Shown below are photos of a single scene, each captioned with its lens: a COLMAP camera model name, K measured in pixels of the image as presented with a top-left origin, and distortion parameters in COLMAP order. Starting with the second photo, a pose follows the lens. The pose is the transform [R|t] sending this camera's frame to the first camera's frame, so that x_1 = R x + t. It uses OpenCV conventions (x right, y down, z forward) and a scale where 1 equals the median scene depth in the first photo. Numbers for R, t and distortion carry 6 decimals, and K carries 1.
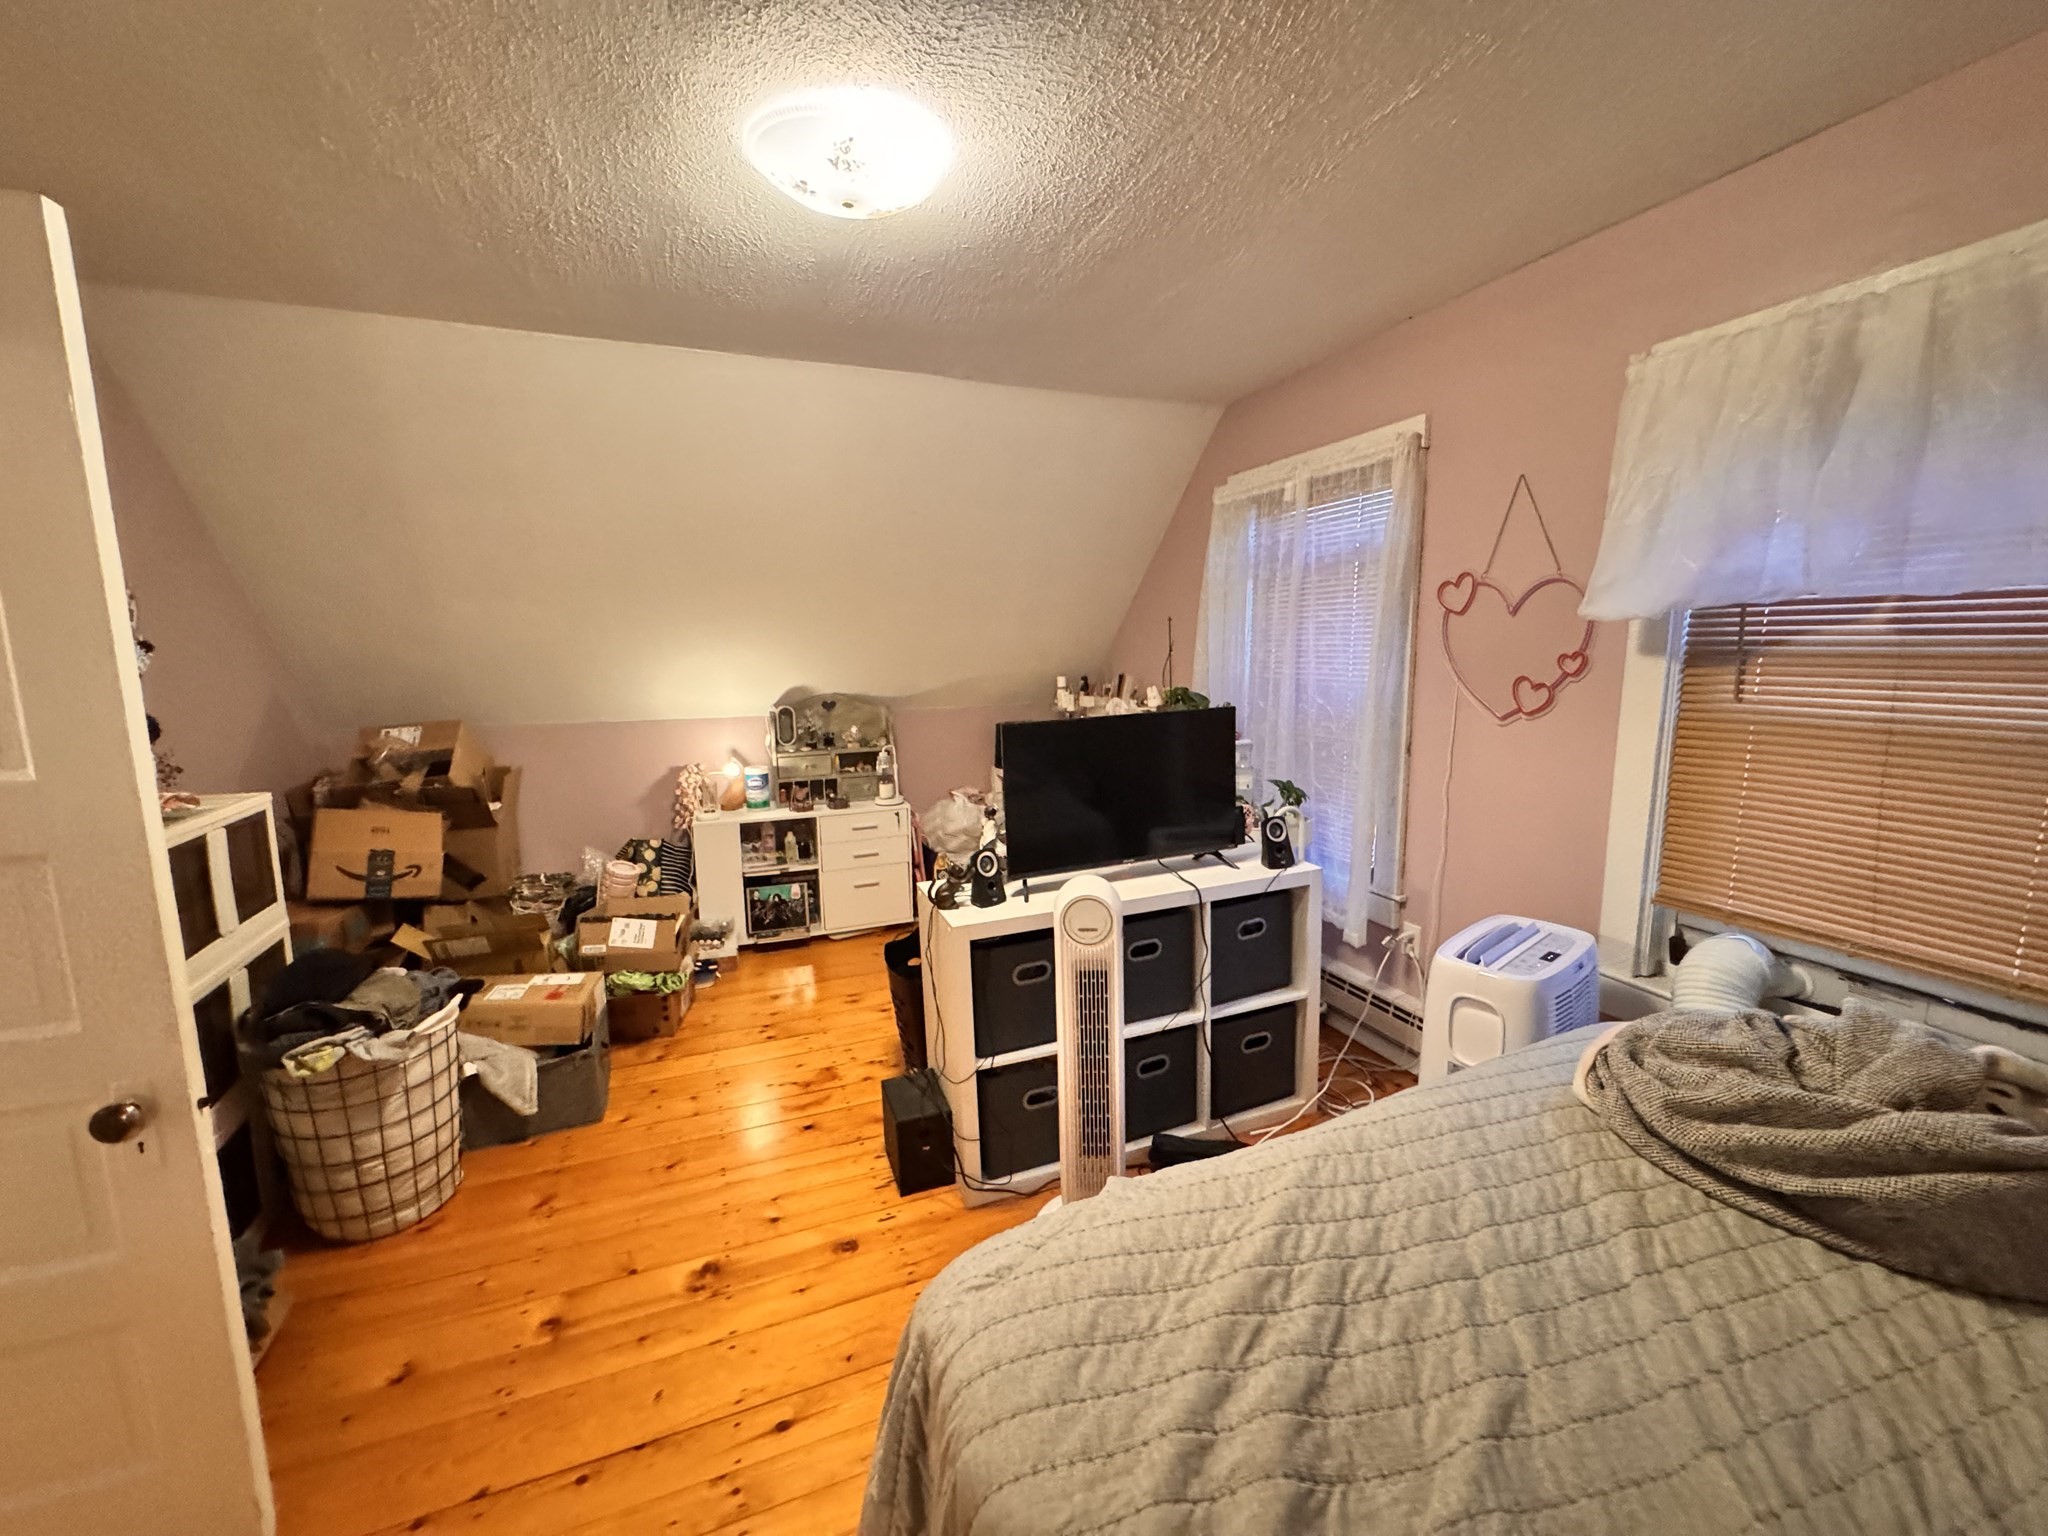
lens RADIAL K [[818.1, 0, 1026.5], [0, 818.1, 759.7], [0, 0, 1]] dist [0.000261, -0.000072]
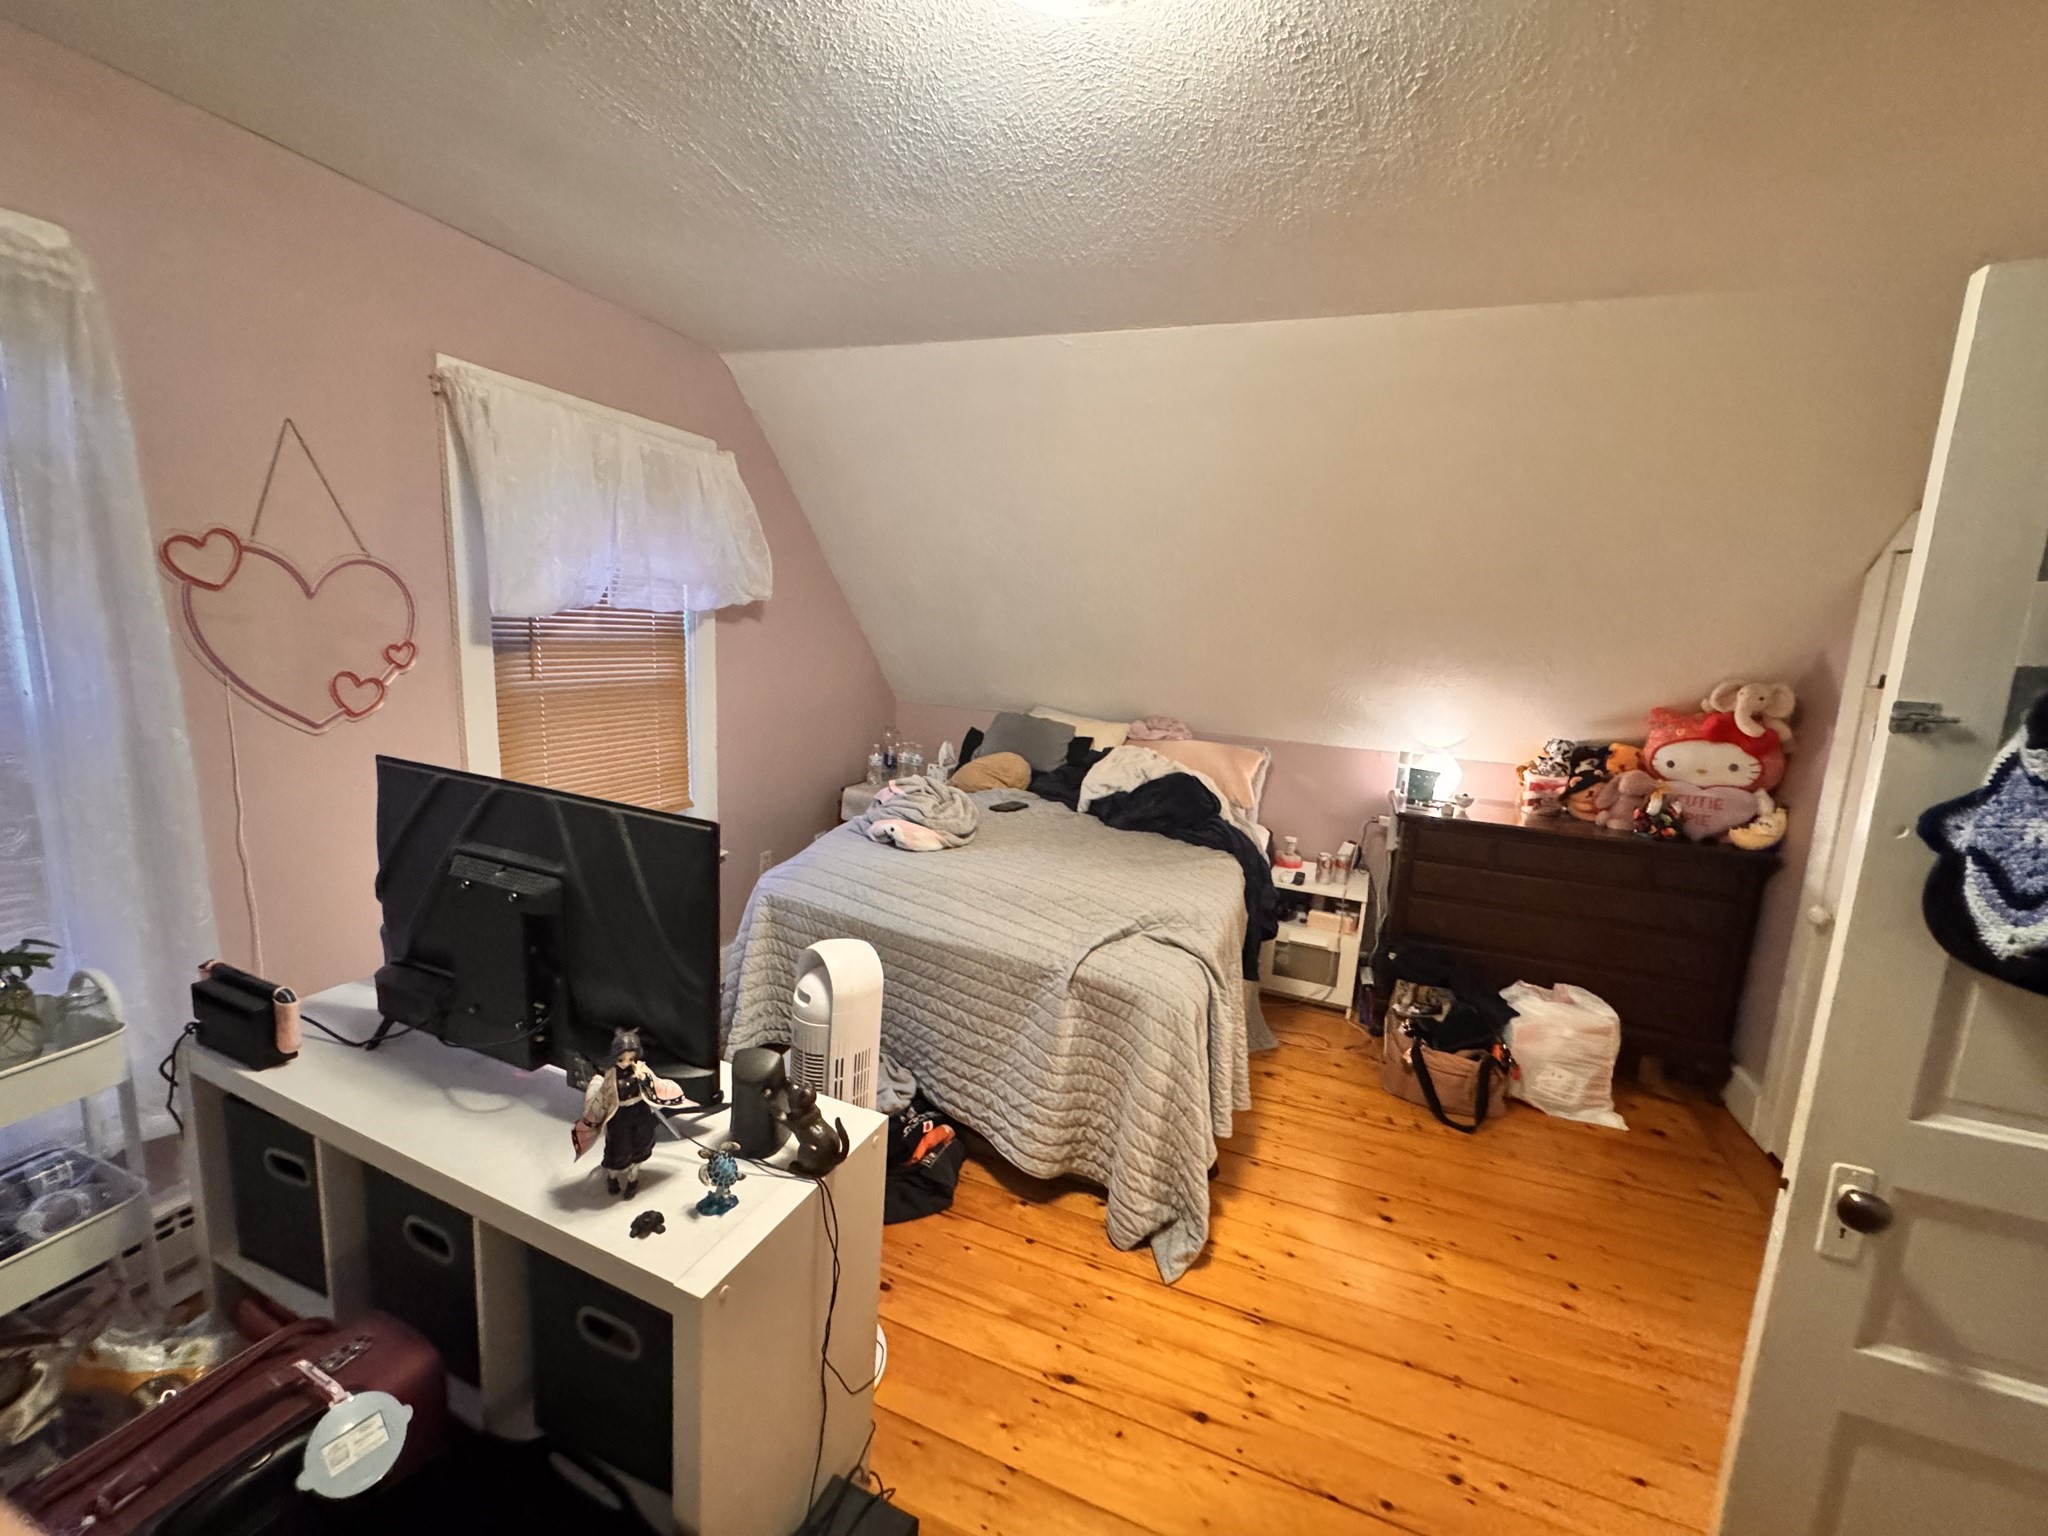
lens RADIAL K [[818.1, 0, 1023.2], [0, 818.1, 762.5], [0, 0, 1]] dist [0.000261, -0.000072]
pose [[-0.725234, -0.141333, 0.673840, -0.484987], [0.053069, 0.964317, 0.259376, -0.195259], [-0.686454, 0.223868, -0.691855, 1.134966]]
